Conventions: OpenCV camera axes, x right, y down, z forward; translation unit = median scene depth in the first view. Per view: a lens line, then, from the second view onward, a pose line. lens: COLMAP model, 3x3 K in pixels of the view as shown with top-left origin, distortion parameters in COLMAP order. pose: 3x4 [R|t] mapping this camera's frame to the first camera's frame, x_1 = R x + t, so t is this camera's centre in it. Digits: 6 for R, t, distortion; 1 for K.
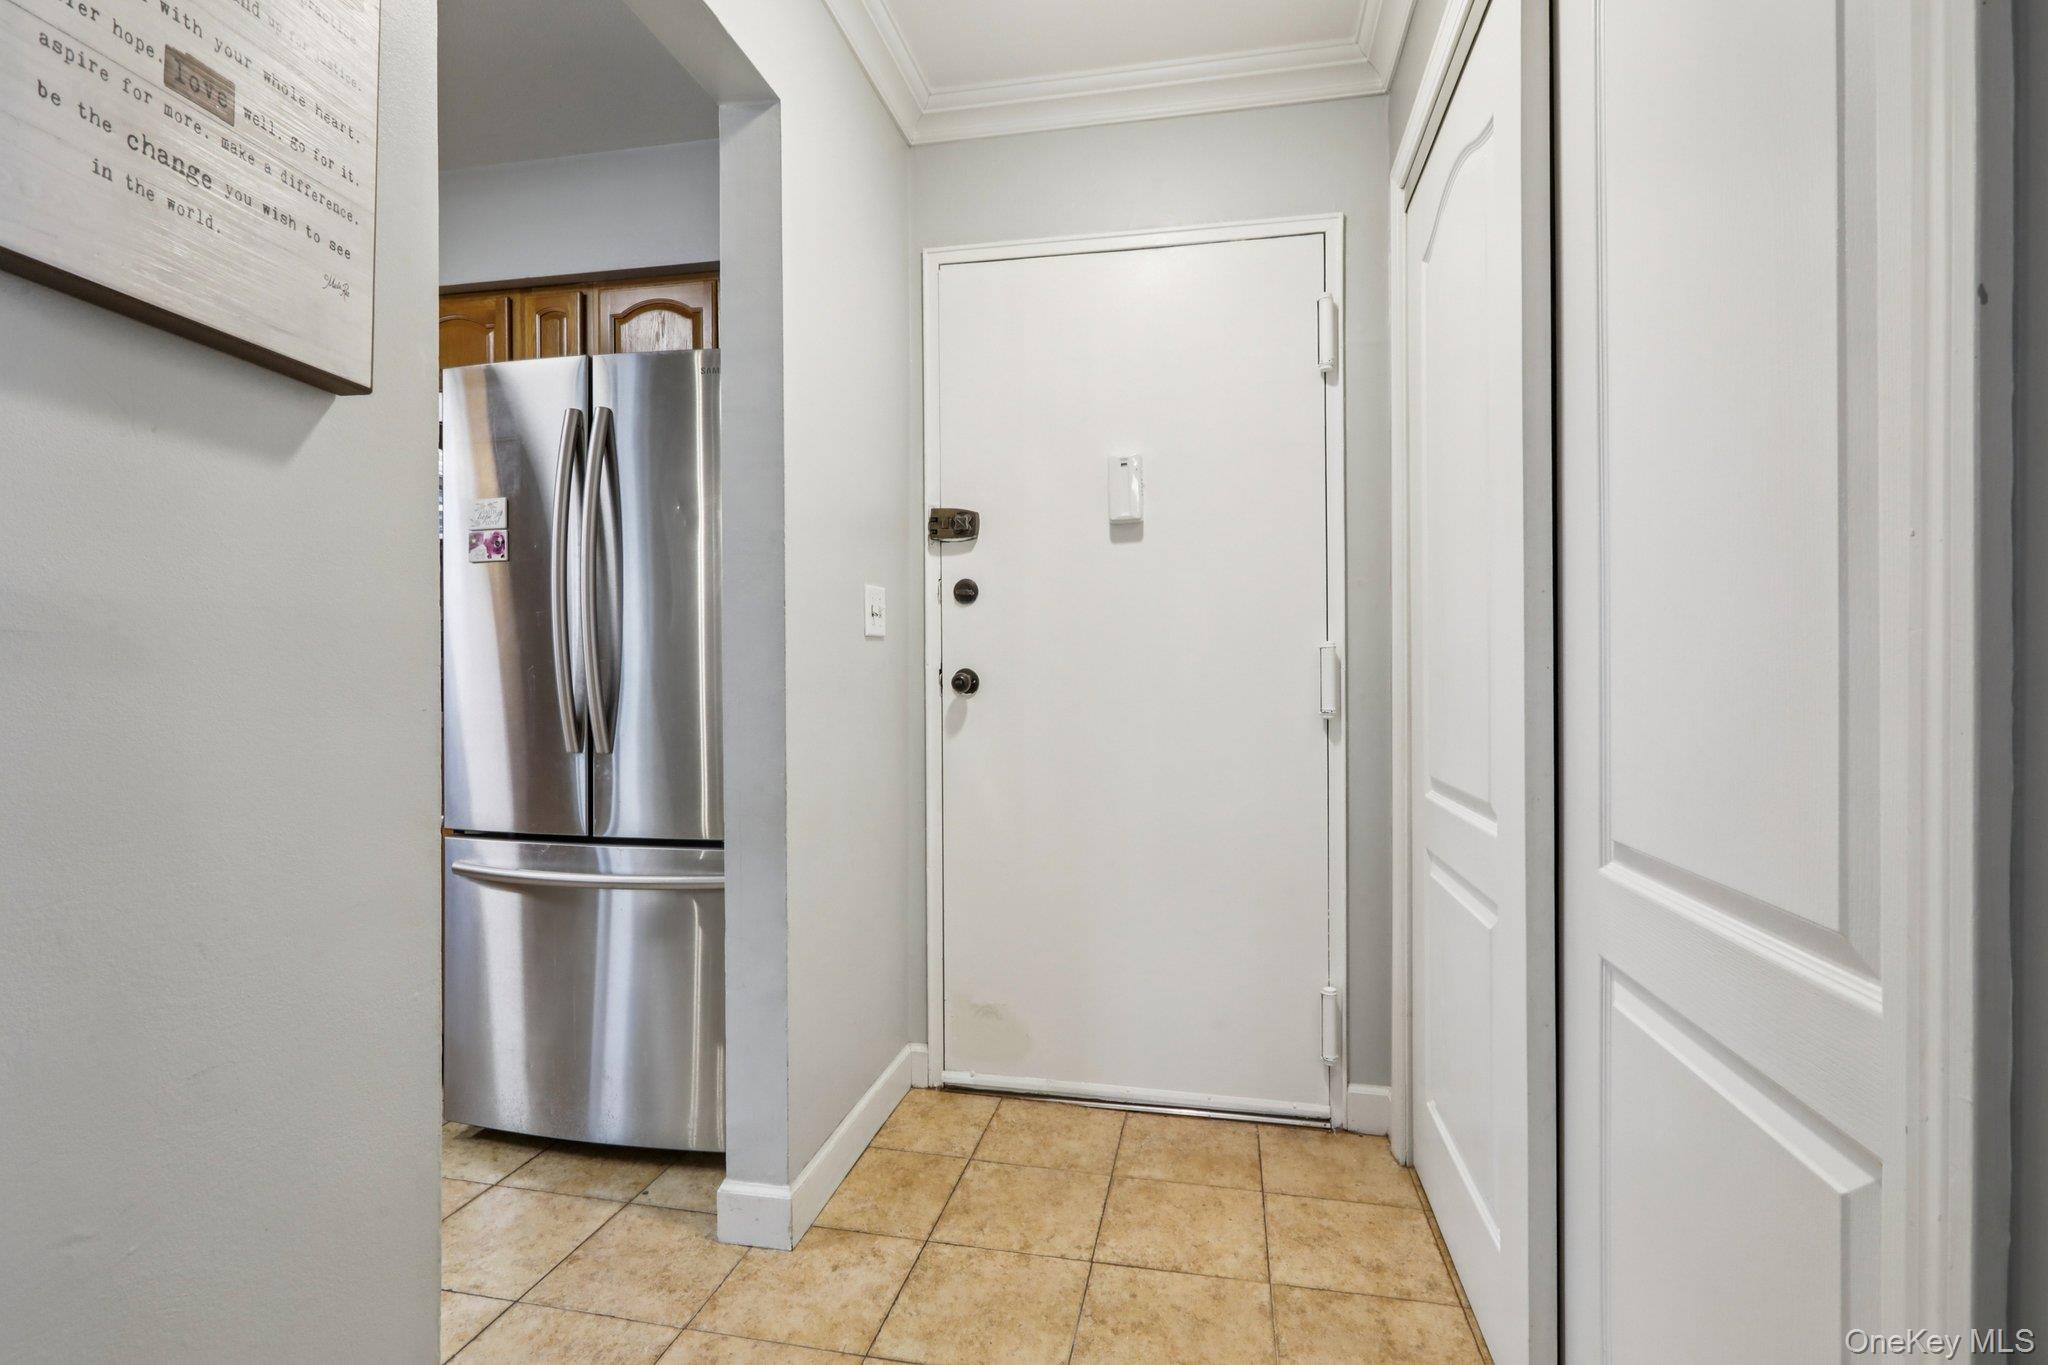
lens RADIAL K [[977.9, 0, 1024.0], [0, 977.9, 682.5], [0, 0, 1]] dist [0.000604, 0.000006]
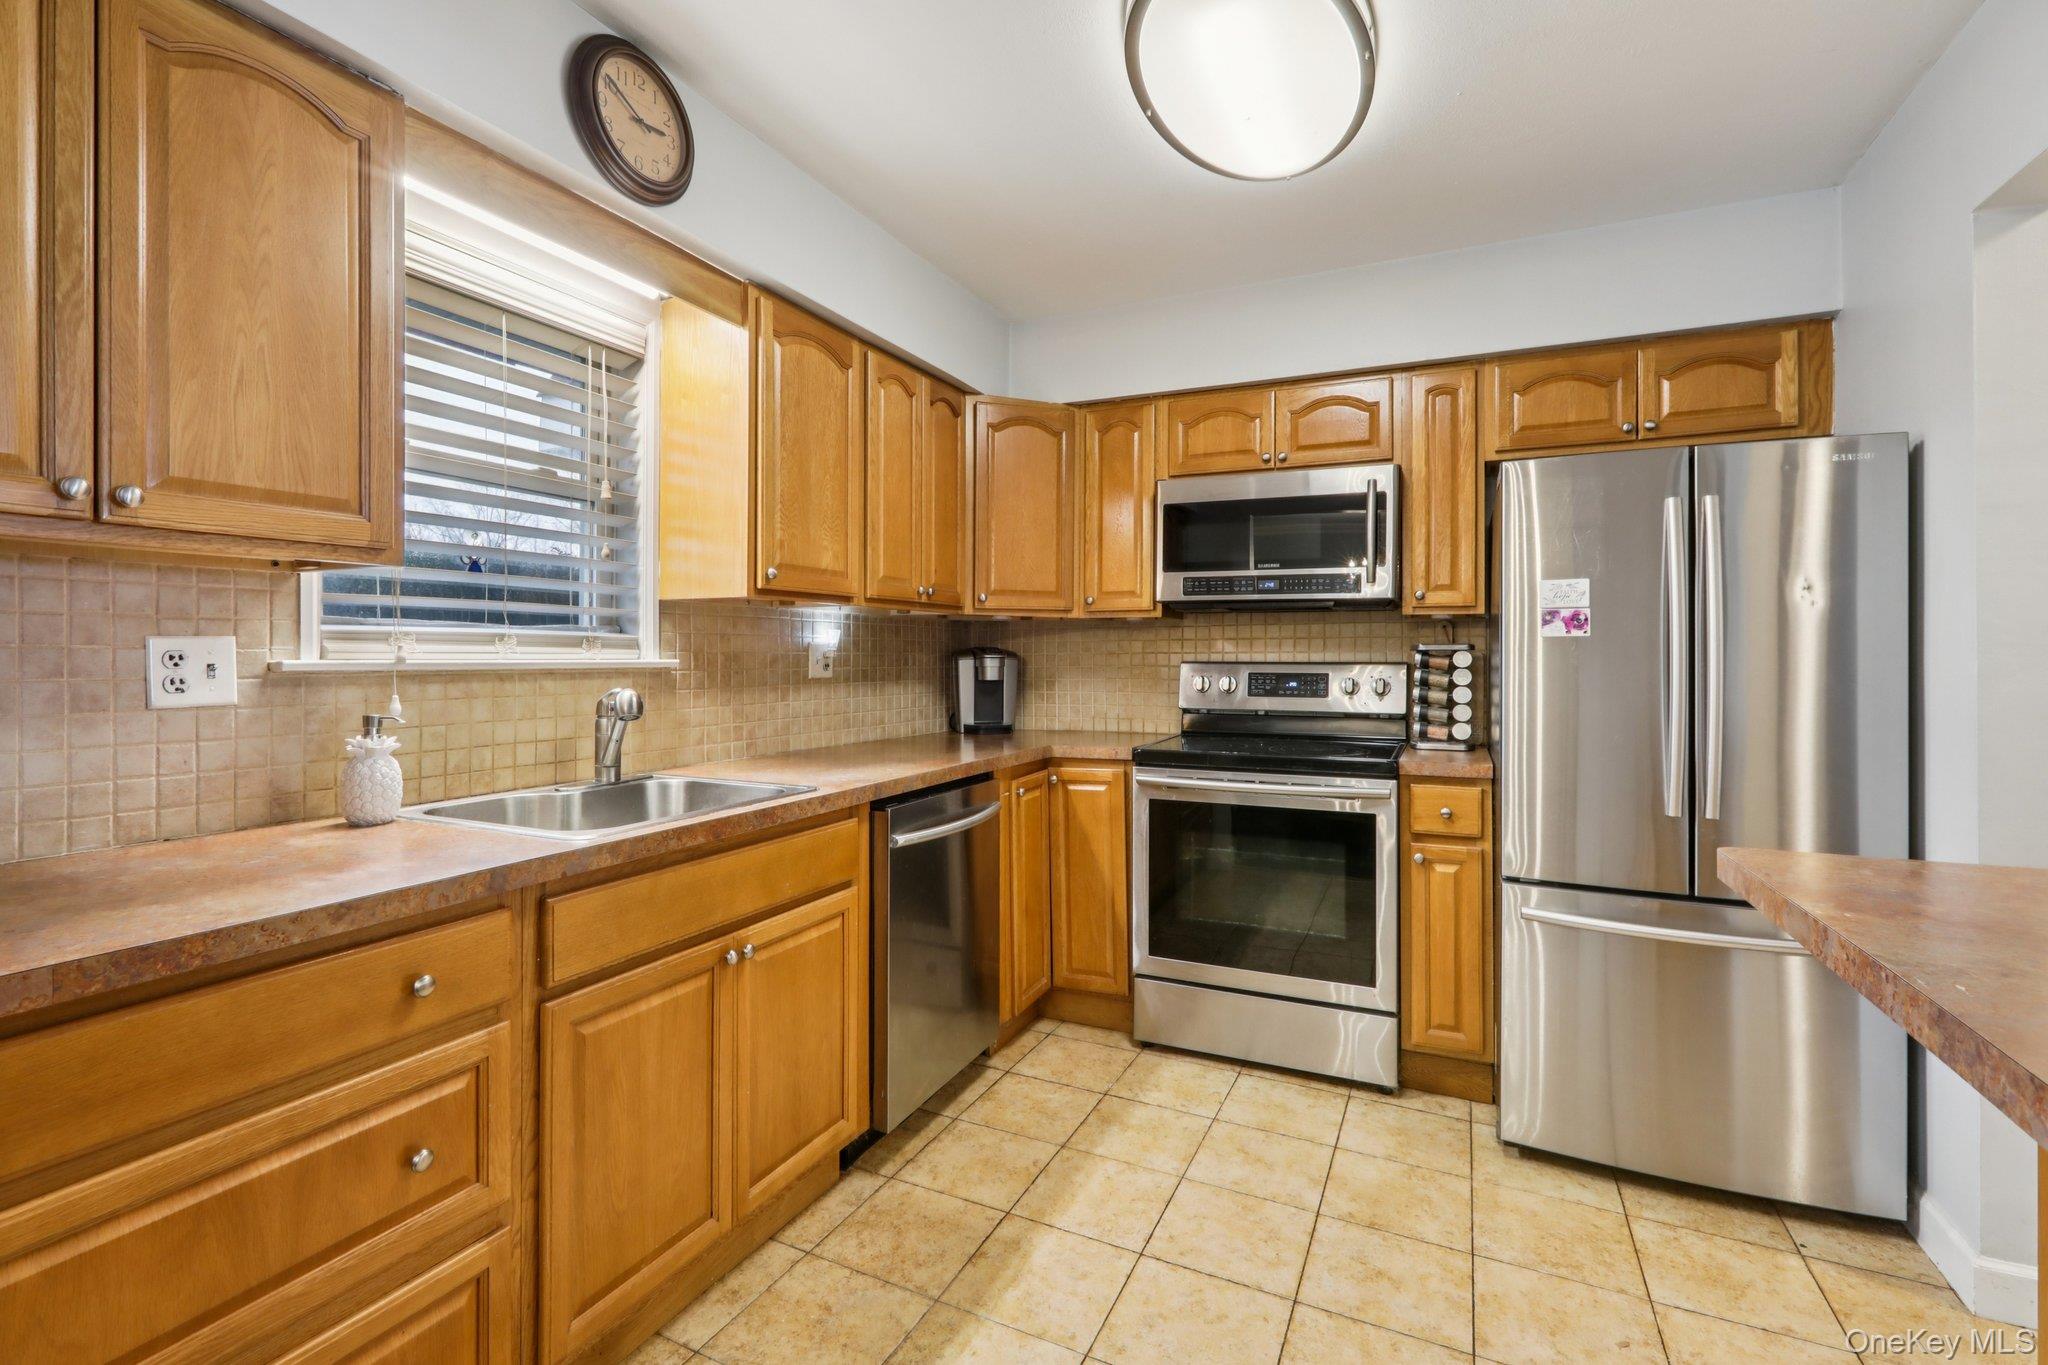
lens RADIAL K [[929.4, 0, 1029.9], [0, 929.4, 655.3], [0, 0, 1]] dist [-0.002147, -0.000341]
pose [[0.971684, 0.001396, -0.236282, -0.842379], [-0.002577, 0.999986, -0.004689, -0.091760], [0.236272, 0.005166, 0.971673, -0.144940]]
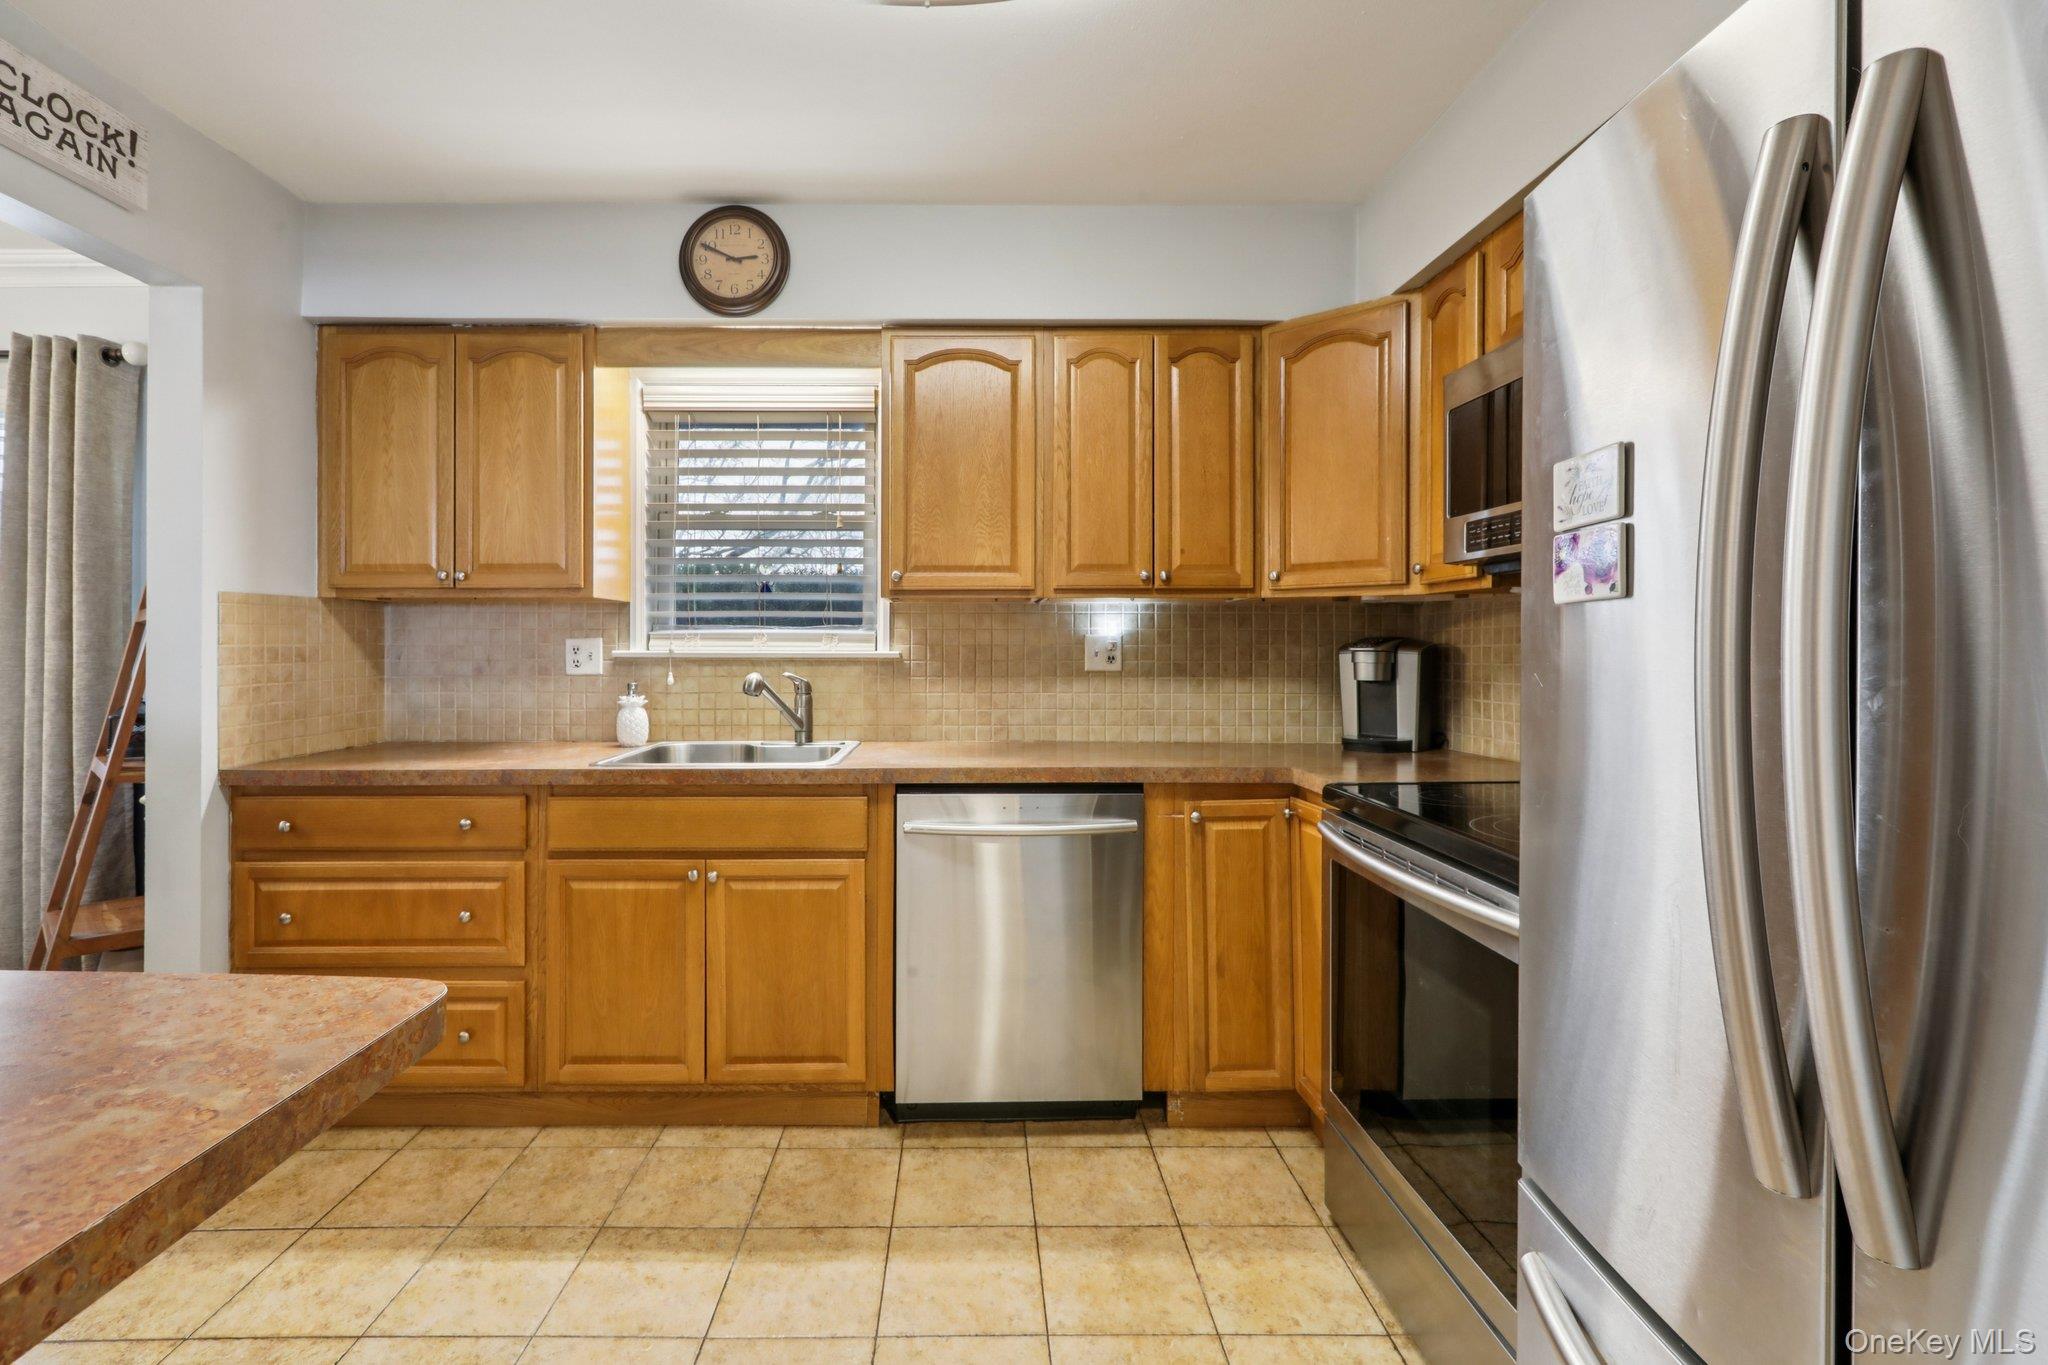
lens RADIAL K [[934.8, 0, 973.8], [0, 934.8, 646.9], [0, 0, 1]] dist [-0.000436, -0.000207]
pose [[0.203394, 0.000782, -0.979097, -0.191597], [-0.004169, 0.999991, -0.000067, -0.097630], [0.979088, 0.004095, 0.203395, 0.639975]]
